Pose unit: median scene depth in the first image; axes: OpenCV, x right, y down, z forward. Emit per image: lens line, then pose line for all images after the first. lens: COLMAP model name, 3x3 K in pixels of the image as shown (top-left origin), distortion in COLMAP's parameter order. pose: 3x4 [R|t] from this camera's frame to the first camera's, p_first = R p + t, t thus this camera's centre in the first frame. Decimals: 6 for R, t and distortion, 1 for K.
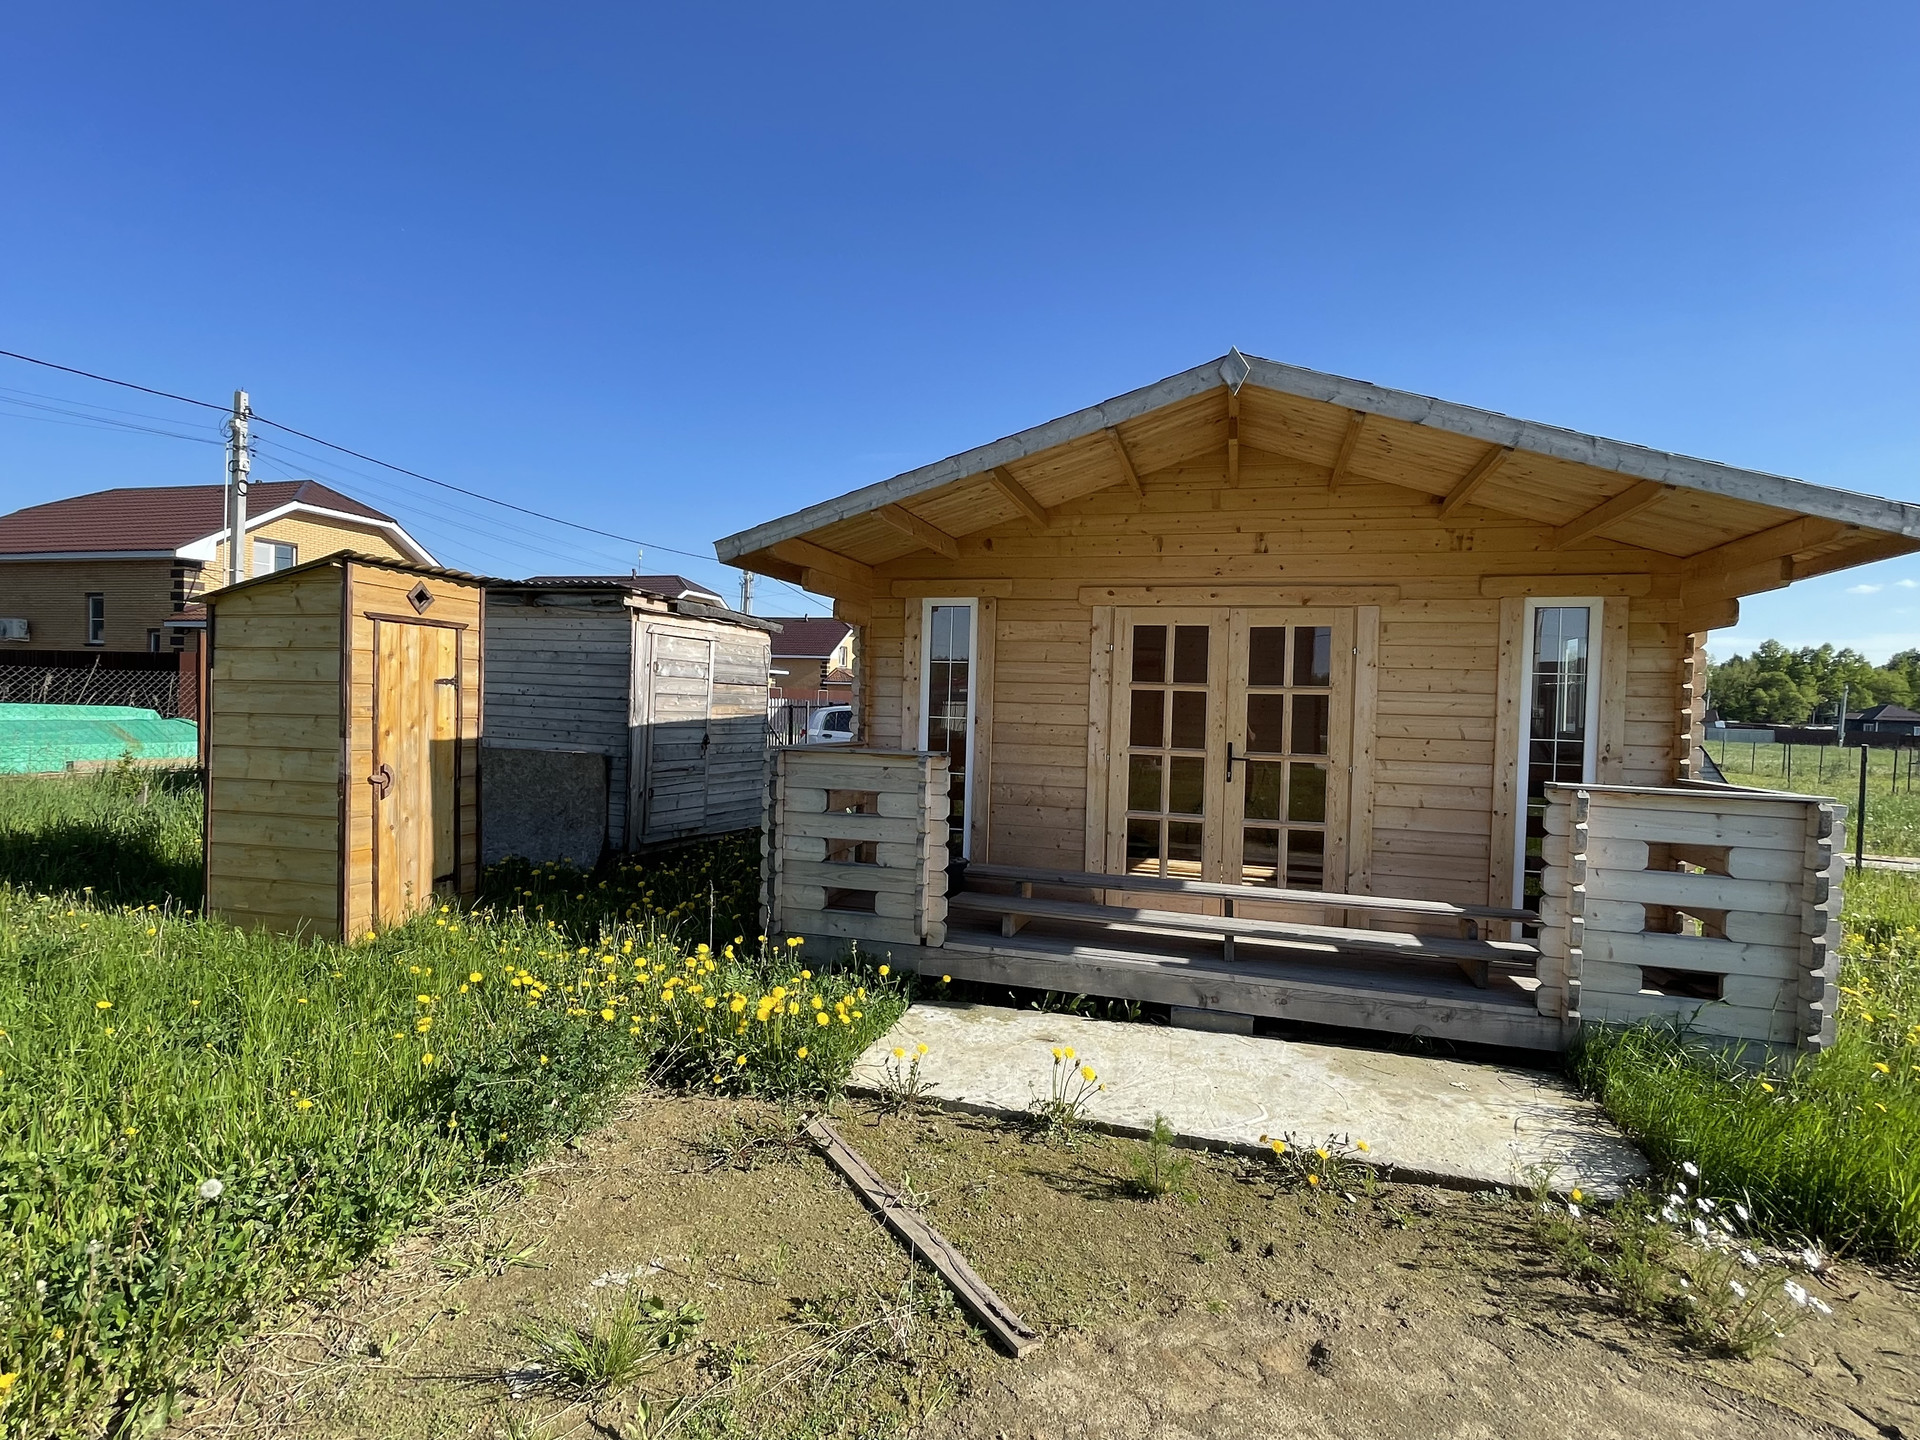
lens RADIAL K [[944.9, 0, 958.3], [0, 944.9, 721.8], [0, 0, 1]] dist [-0.004589, 0.002743]
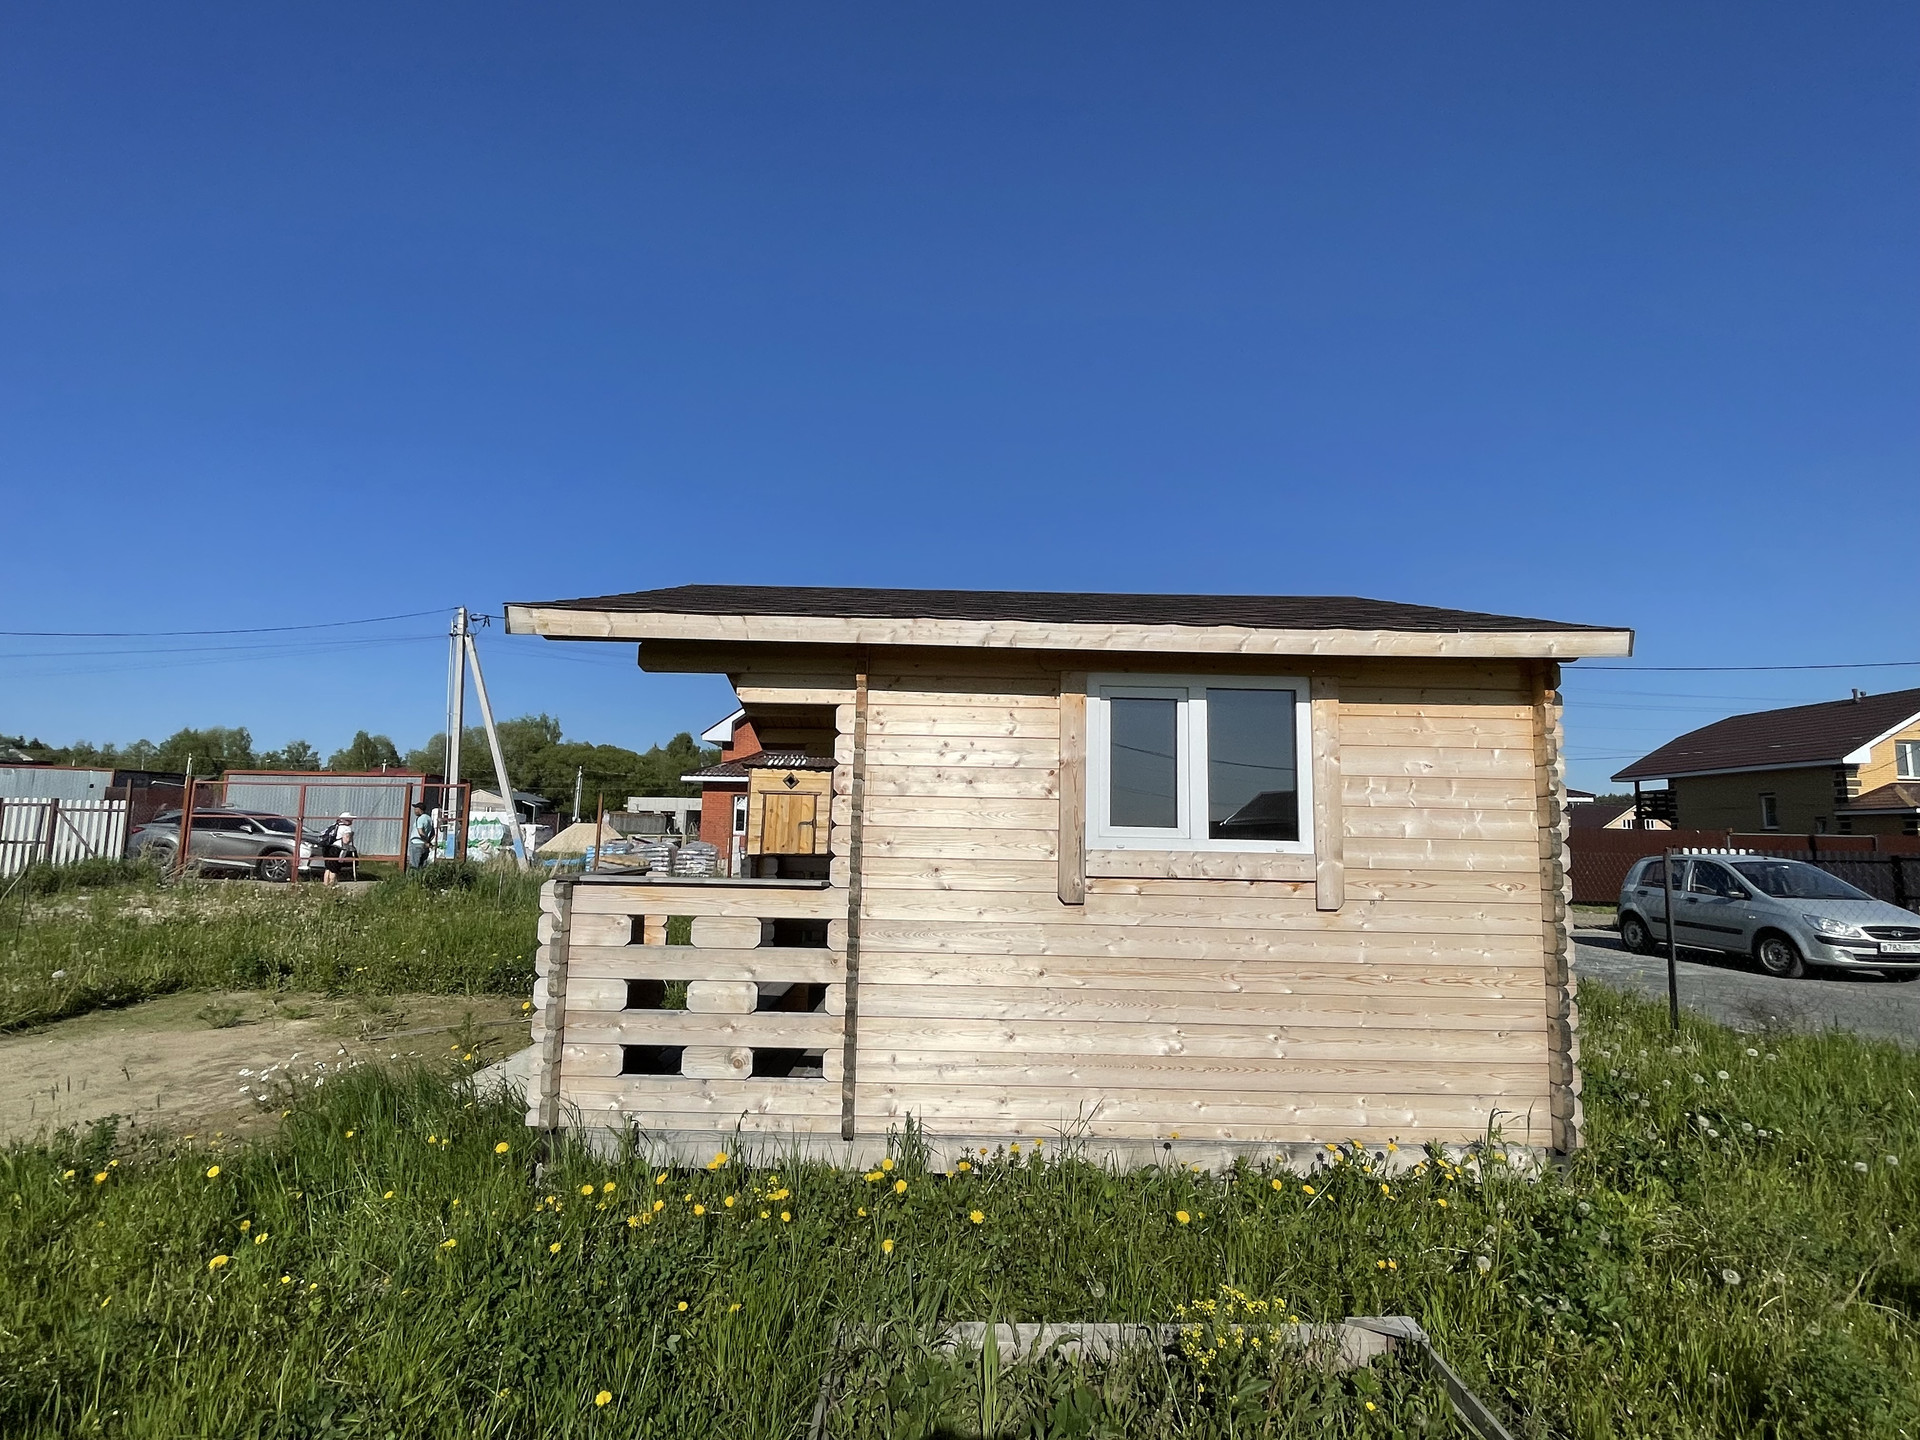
lens RADIAL K [[944.9, 0, 958.3], [0, 944.9, 721.8], [0, 0, 1]] dist [-0.004589, 0.002743]
pose [[0.290556, -0.138940, -0.946717, 1.395808], [-0.029944, 0.987597, -0.154130, 0.039952], [0.956389, 0.073132, 0.282792, 0.752886]]
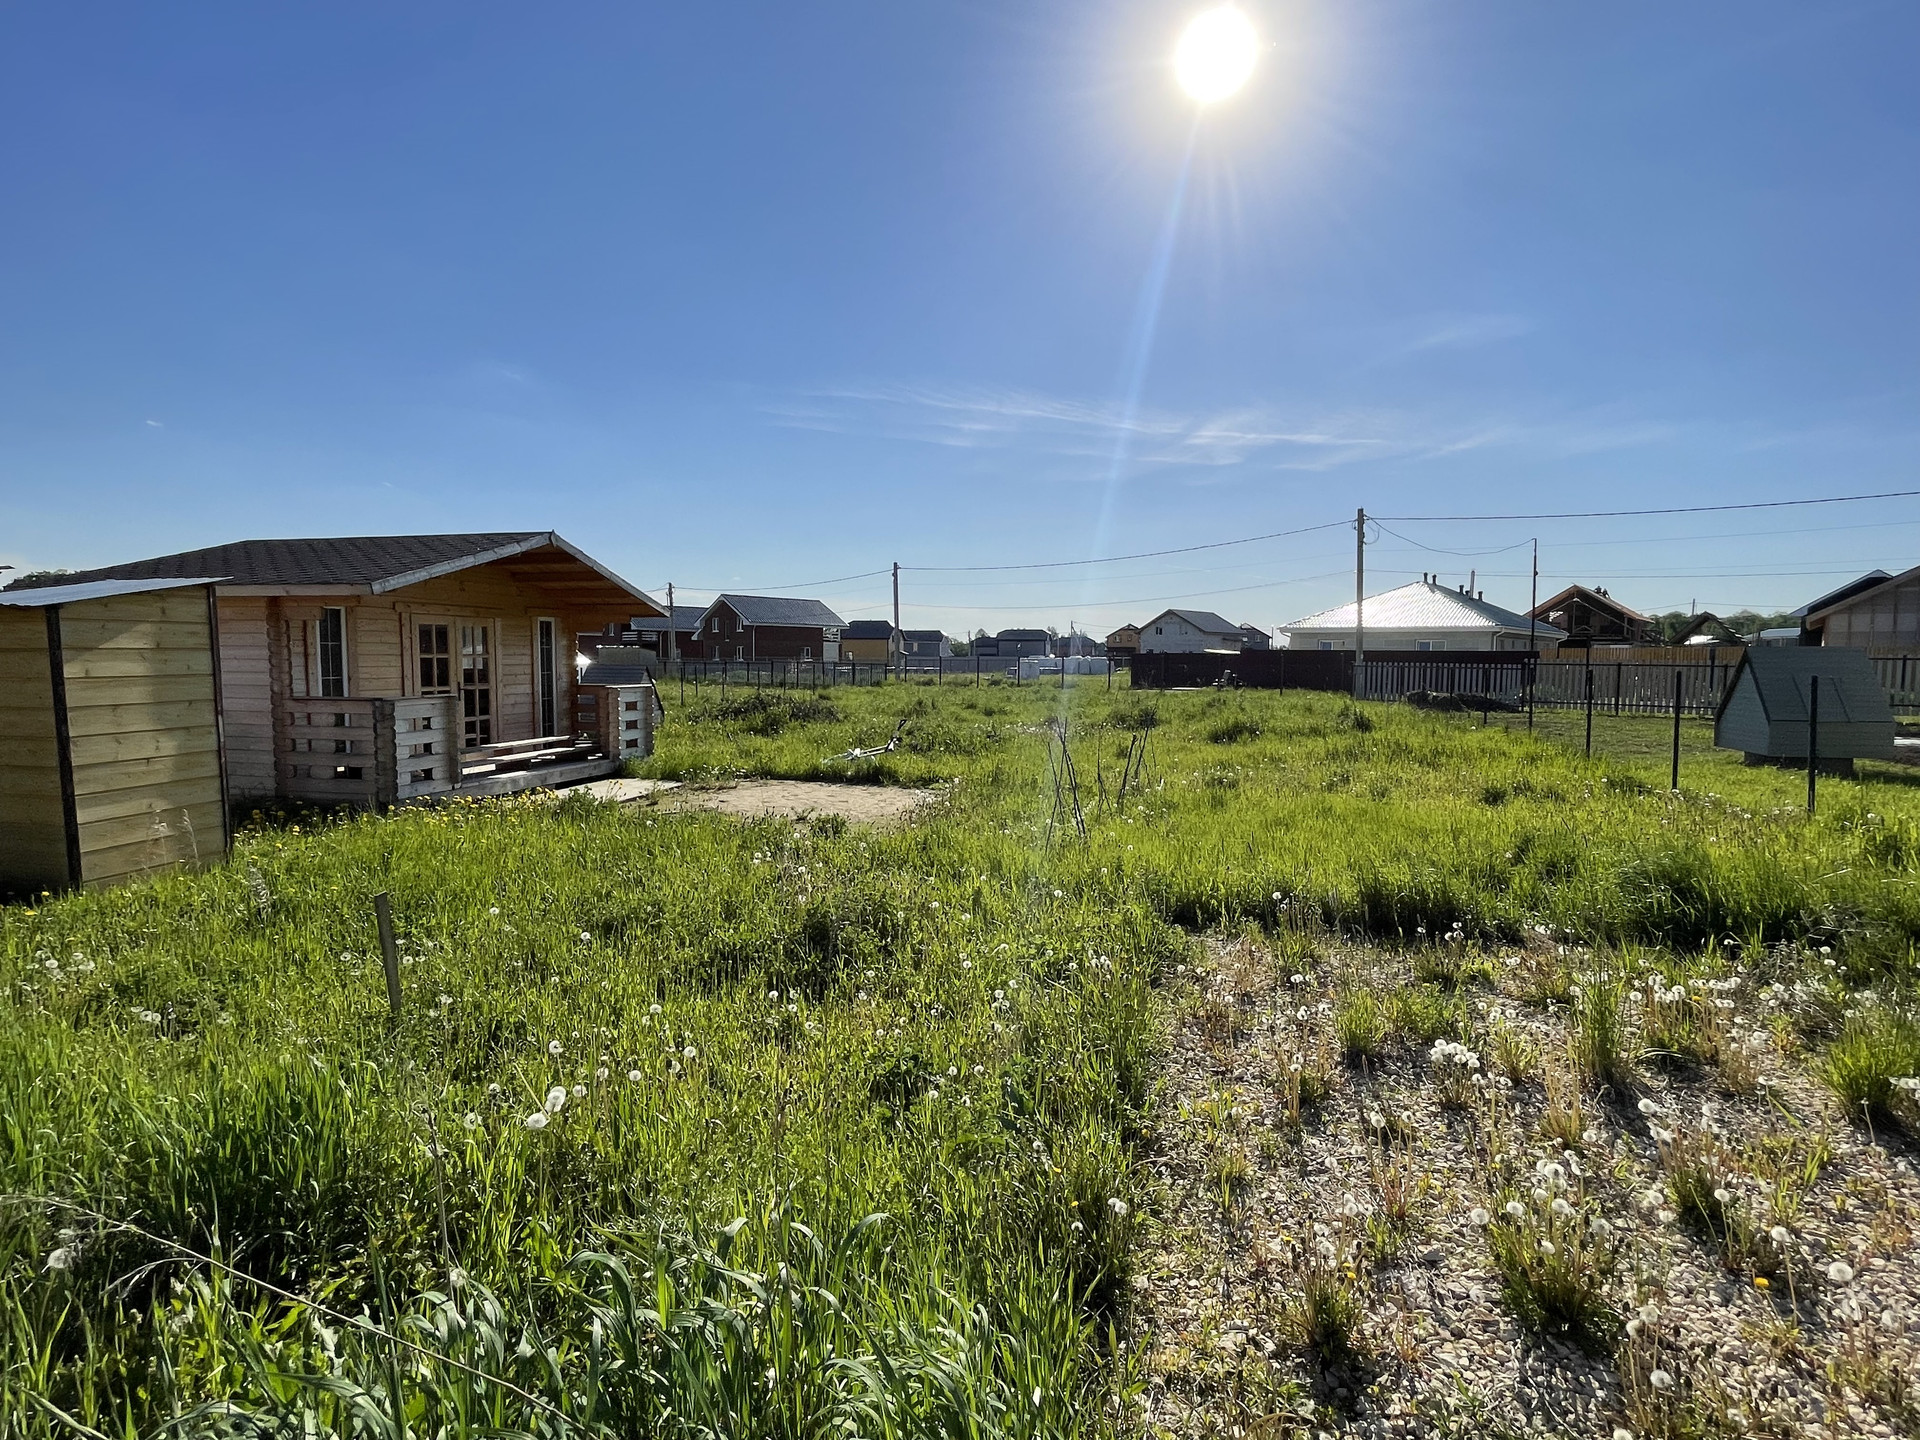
lens RADIAL K [[944.9, 0, 958.3], [0, 944.9, 721.8], [0, 0, 1]] dist [-0.004589, 0.002743]
pose [[-0.054798, -0.101004, 0.993376, -1.845503], [0.010883, 0.994751, 0.101744, -0.090018], [-0.998438, 0.016386, -0.053411, 0.014625]]
